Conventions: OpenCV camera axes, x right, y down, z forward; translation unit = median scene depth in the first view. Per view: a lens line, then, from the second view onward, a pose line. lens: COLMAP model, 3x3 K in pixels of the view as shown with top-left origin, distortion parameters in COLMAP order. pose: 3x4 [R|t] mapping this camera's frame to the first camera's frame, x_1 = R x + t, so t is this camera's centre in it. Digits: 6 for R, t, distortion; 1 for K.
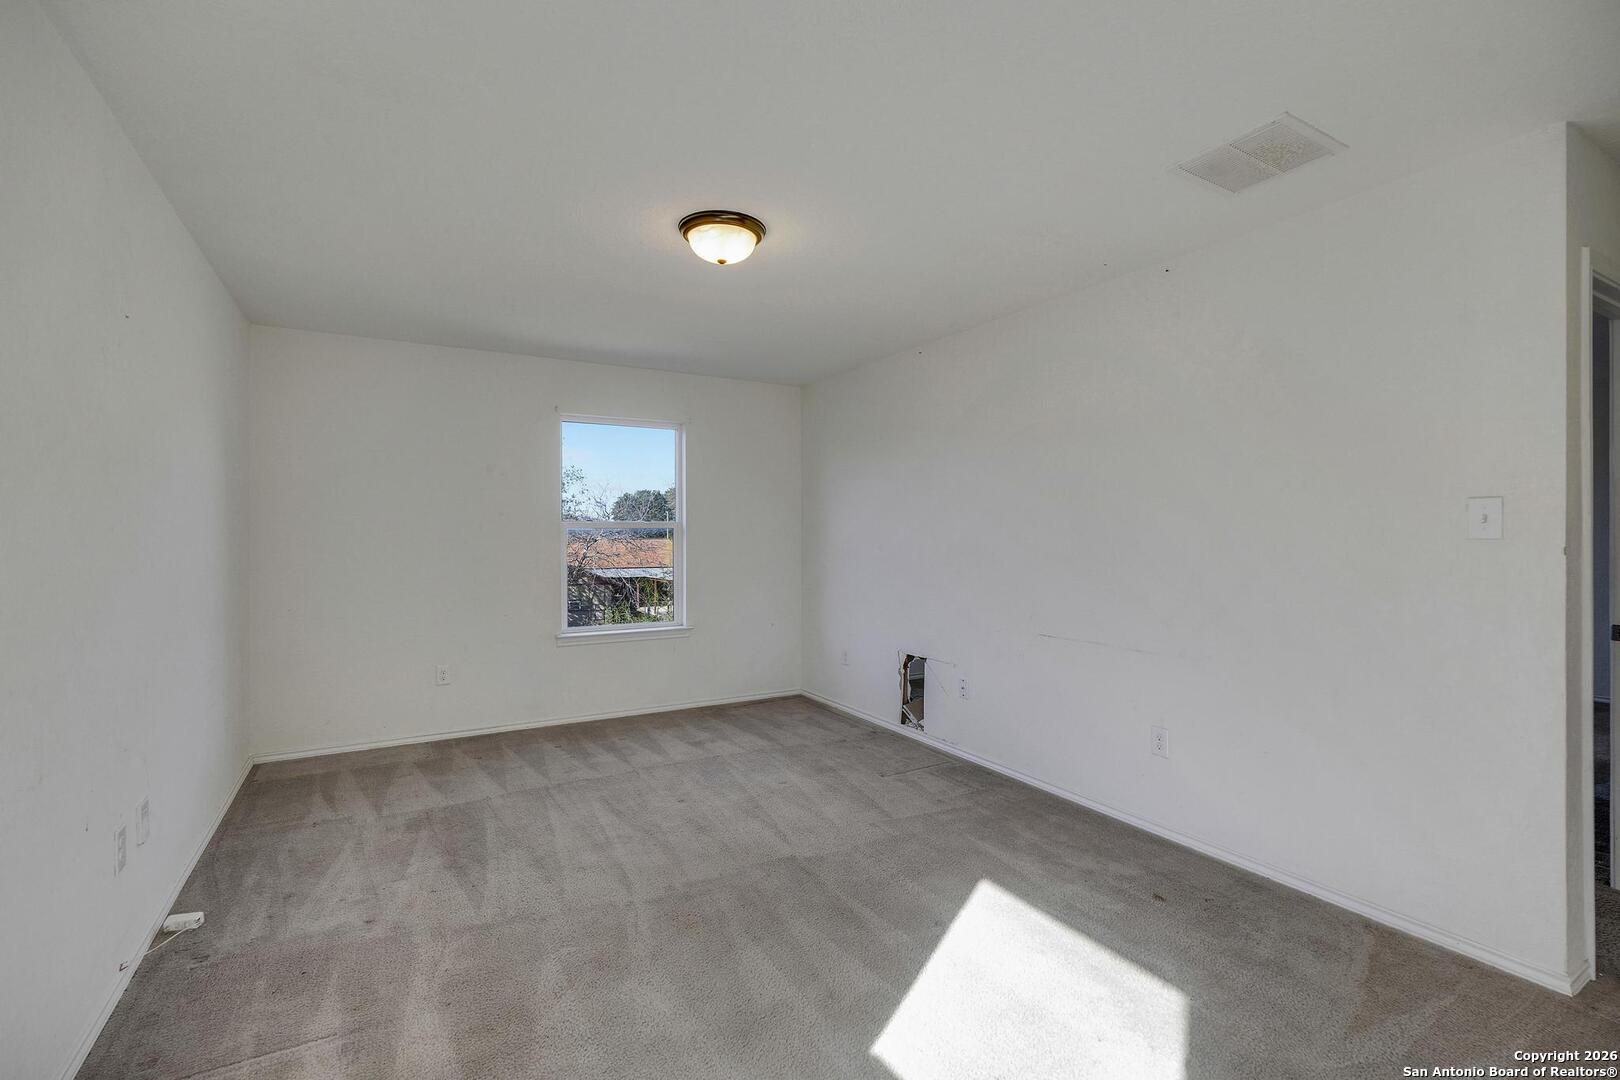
lens RADIAL K [[729.6, 0, 805.6], [0, 729.6, 540.5], [0, 0, 1]] dist [0.001374, 0.000354]
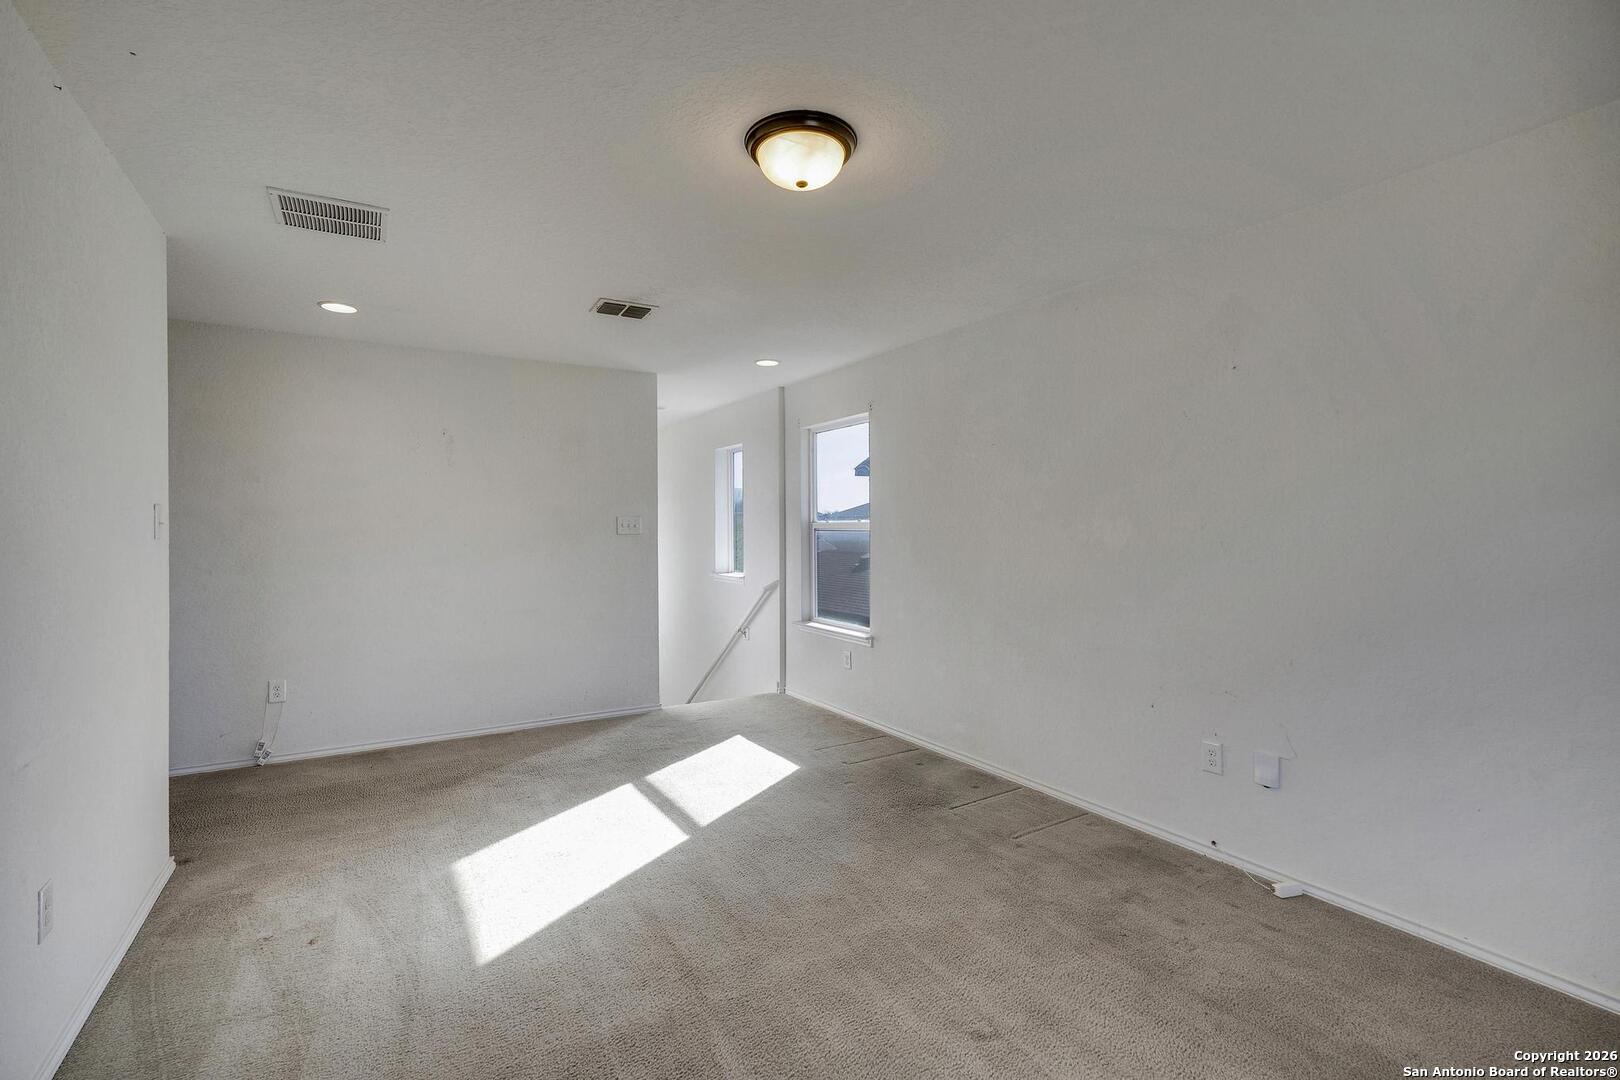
lens RADIAL K [[729.6, 0, 805.6], [0, 729.6, 540.5], [0, 0, 1]] dist [0.001374, 0.000354]
pose [[-0.999965, -0.001382, -0.008269, -0.086078], [-0.001589, 0.999685, 0.025067, -0.015864], [0.008232, 0.025079, -0.999652, 1.335466]]
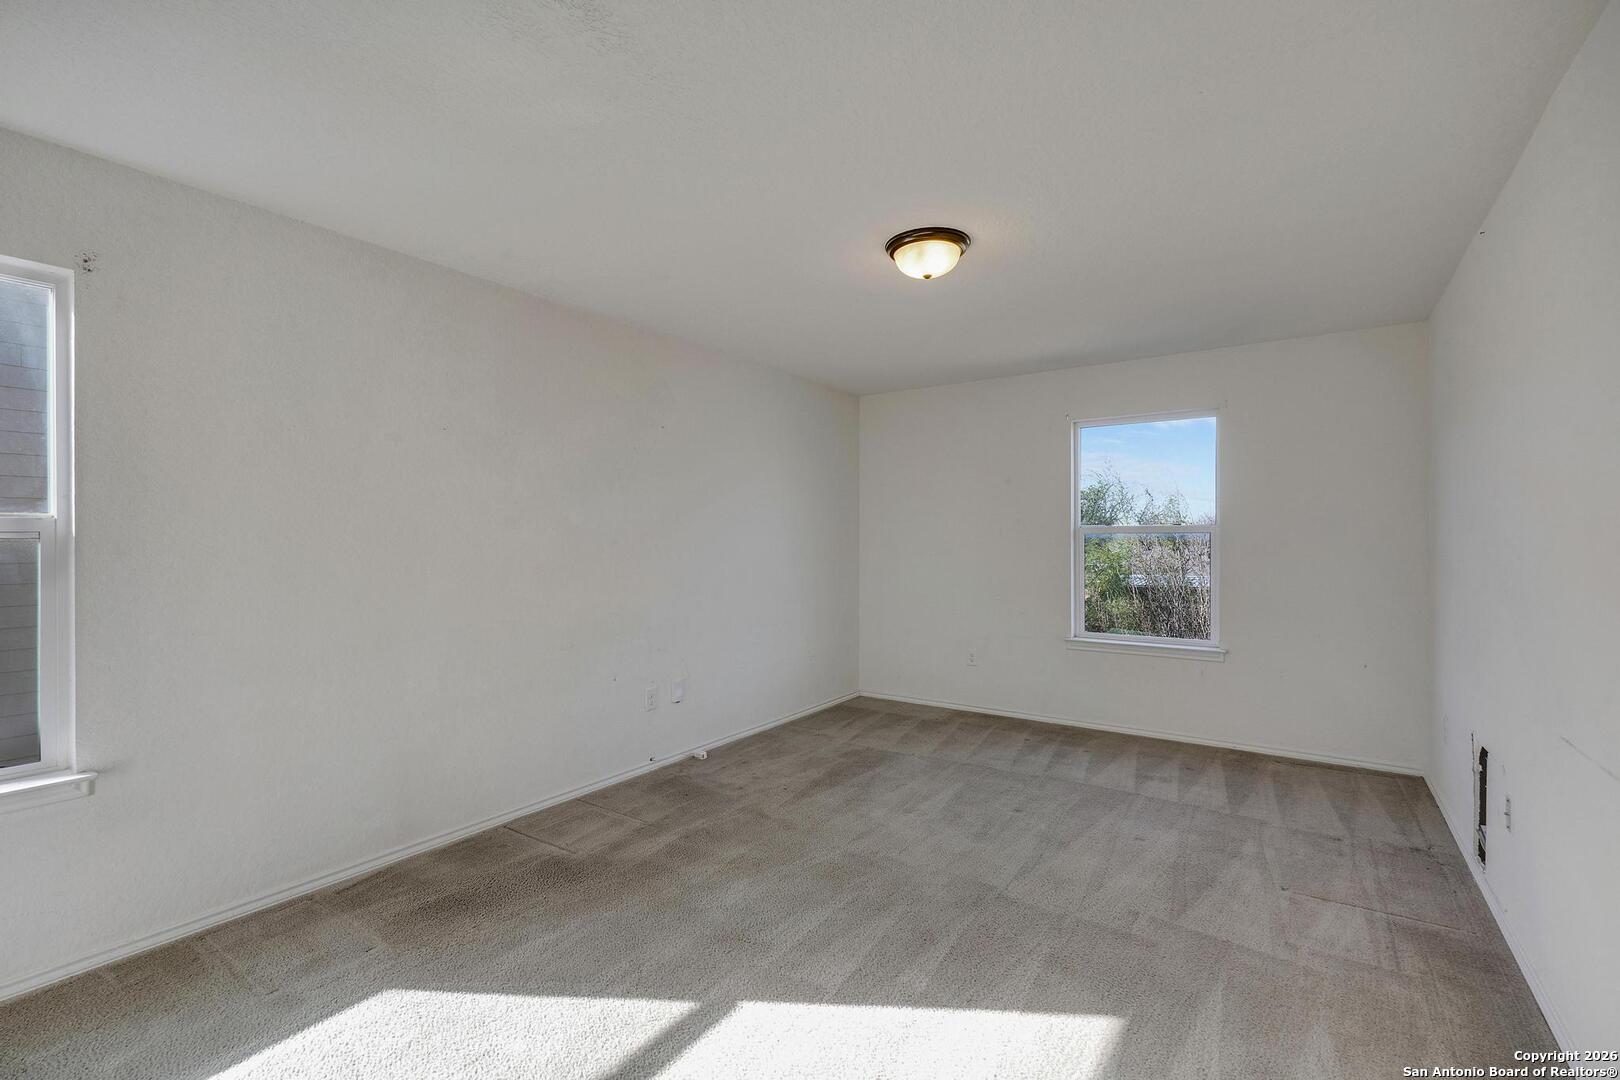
lens RADIAL K [[729.6, 0, 805.6], [0, 729.6, 540.5], [0, 0, 1]] dist [0.001374, 0.000354]
pose [[0.416066, 0.002244, -0.909332, 0.568082], [-0.008548, 0.999962, -0.001443, -0.002284], [0.909294, 0.008373, 0.416069, 0.309478]]
